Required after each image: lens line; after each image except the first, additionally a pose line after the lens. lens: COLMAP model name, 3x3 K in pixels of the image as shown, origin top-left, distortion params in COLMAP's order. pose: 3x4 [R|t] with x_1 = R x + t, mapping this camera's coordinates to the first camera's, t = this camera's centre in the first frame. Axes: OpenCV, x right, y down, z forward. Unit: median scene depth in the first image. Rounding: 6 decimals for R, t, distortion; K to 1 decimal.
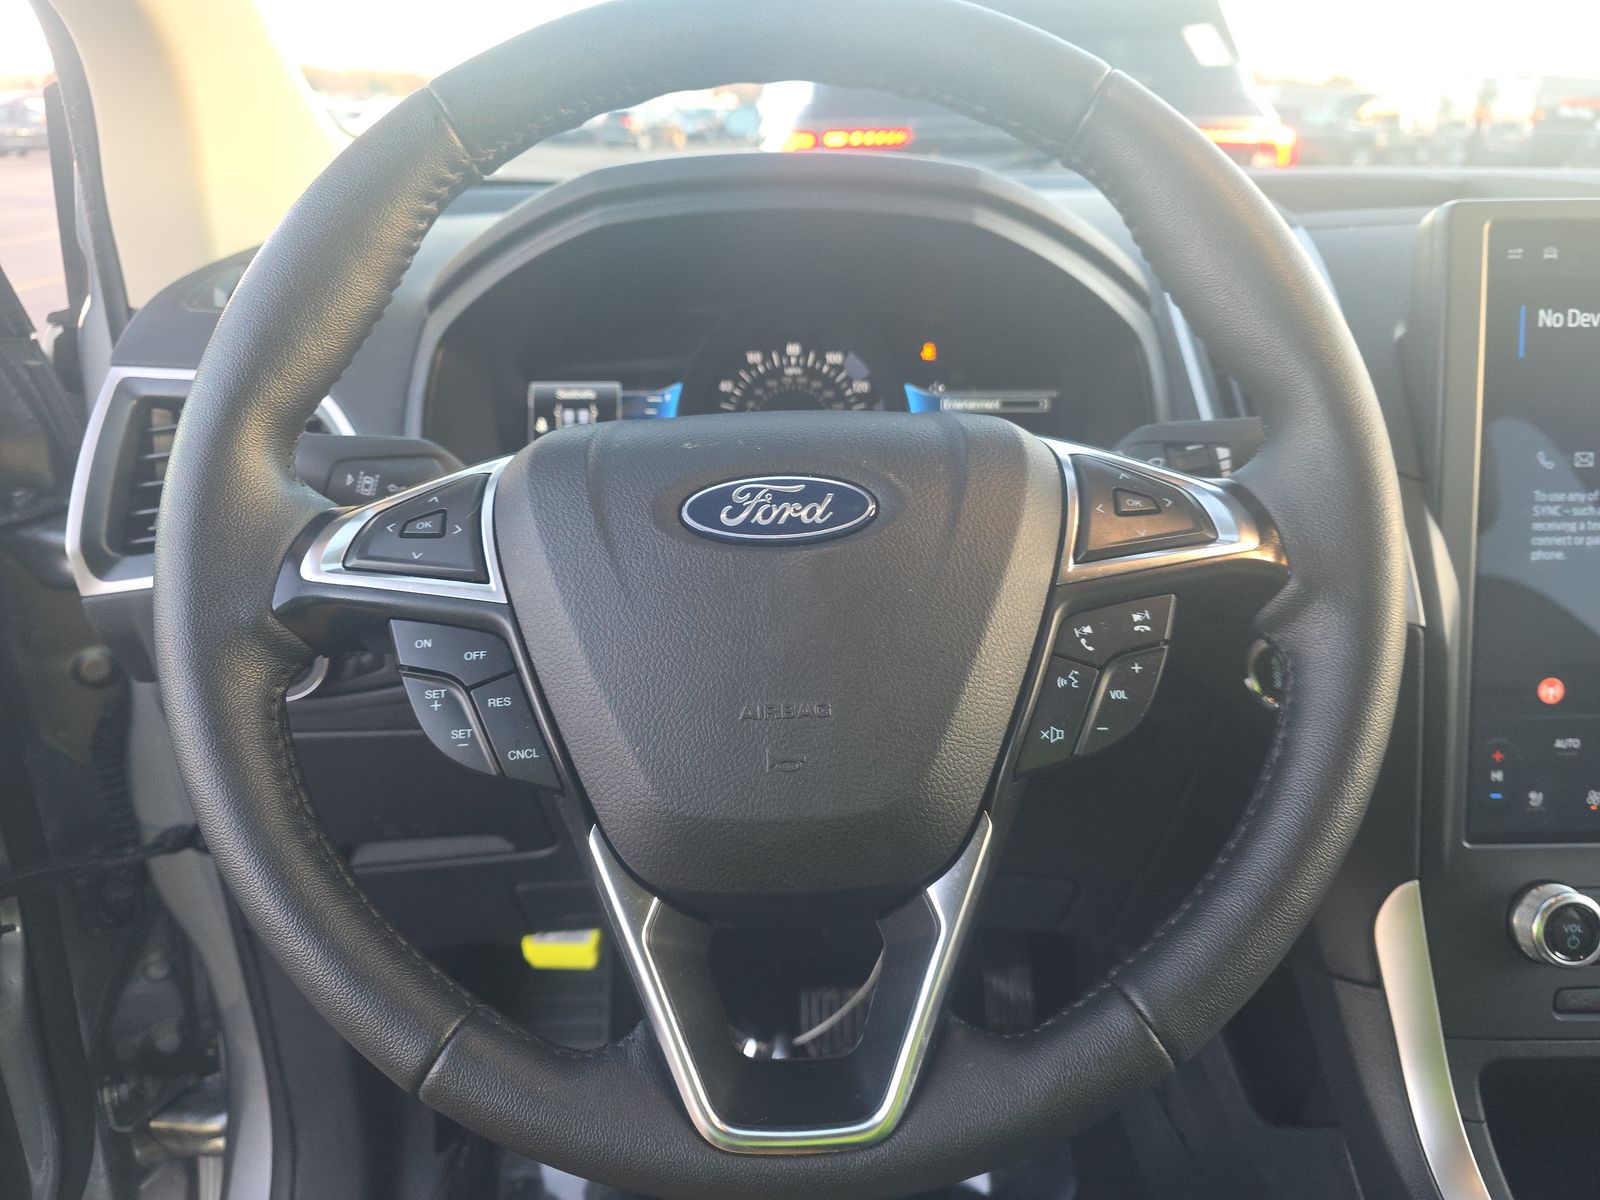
lens RADIAL K [[1118.4, 0, 788.7], [0, 1118.4, 592.9], [0, 0, 1]] dist [0.019002, -0.018668]
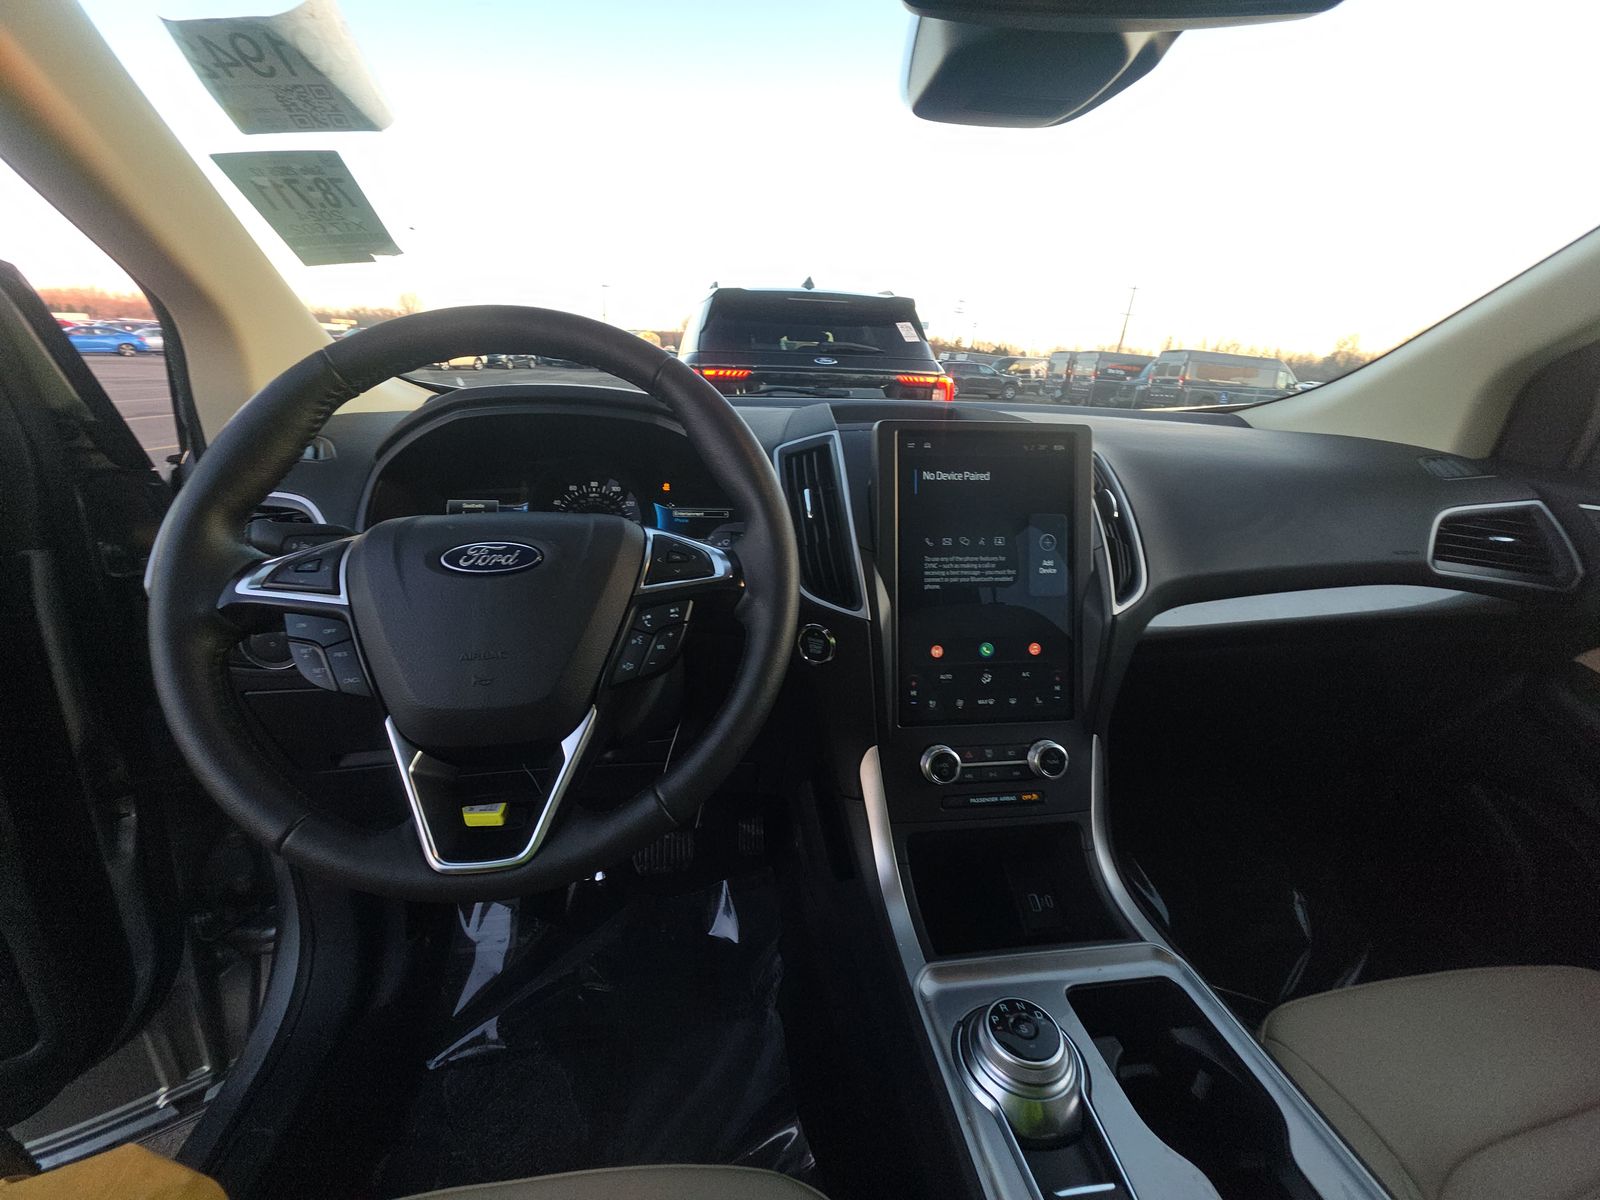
lens RADIAL K [[645.2, 0, 796.5], [0, 645.2, 584.6], [0, 0, 1]] dist [0.011086, 0.000044]
pose [[0.992960, -0.001340, 0.118446, 0.273454], [0.009013, 0.997892, -0.064273, 0.037111], [-0.118111, 0.064888, 0.990878, -0.164546]]
